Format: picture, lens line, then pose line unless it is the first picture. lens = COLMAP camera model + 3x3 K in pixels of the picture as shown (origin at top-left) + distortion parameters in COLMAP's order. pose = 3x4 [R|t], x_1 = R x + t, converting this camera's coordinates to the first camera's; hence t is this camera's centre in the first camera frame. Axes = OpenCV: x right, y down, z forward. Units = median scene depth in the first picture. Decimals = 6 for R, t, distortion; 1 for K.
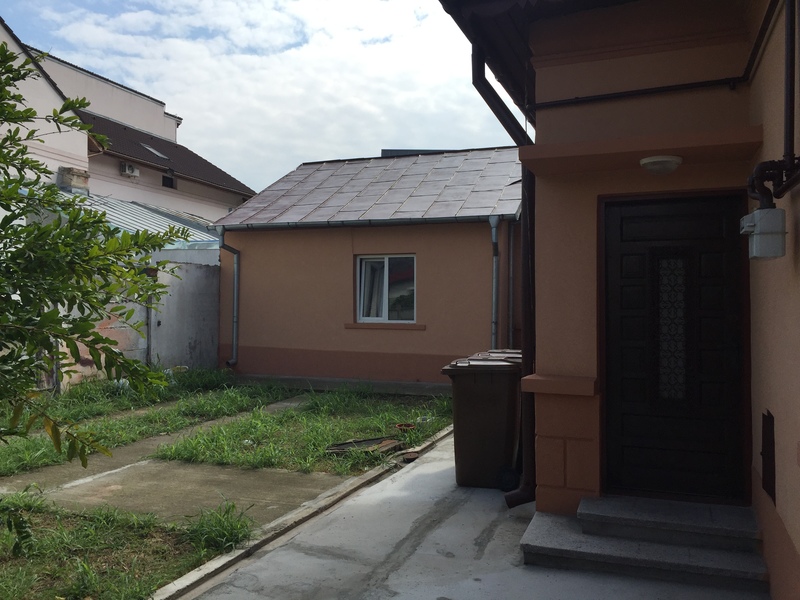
lens RADIAL K [[669.2, 0, 400.0], [0, 669.2, 300.0], [0, 0, 1]] dist [0.054796, -0.003558]
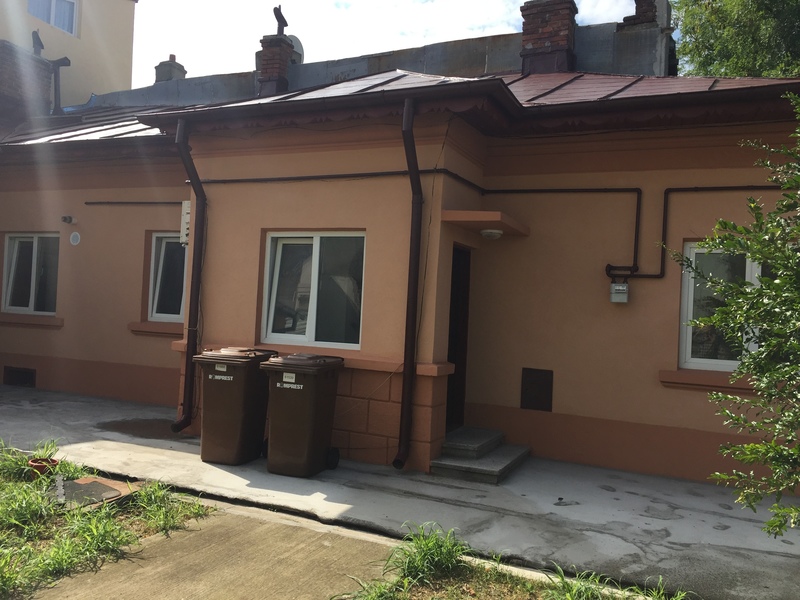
lens RADIAL K [[669.2, 0, 400.0], [0, 669.2, 300.0], [0, 0, 1]] dist [0.054796, -0.003558]
pose [[0.053821, 0.022947, 0.998287, -1.135491], [-0.063327, 0.997802, -0.019521, 0.010270], [-0.996540, -0.062168, 0.055156, 0.953742]]
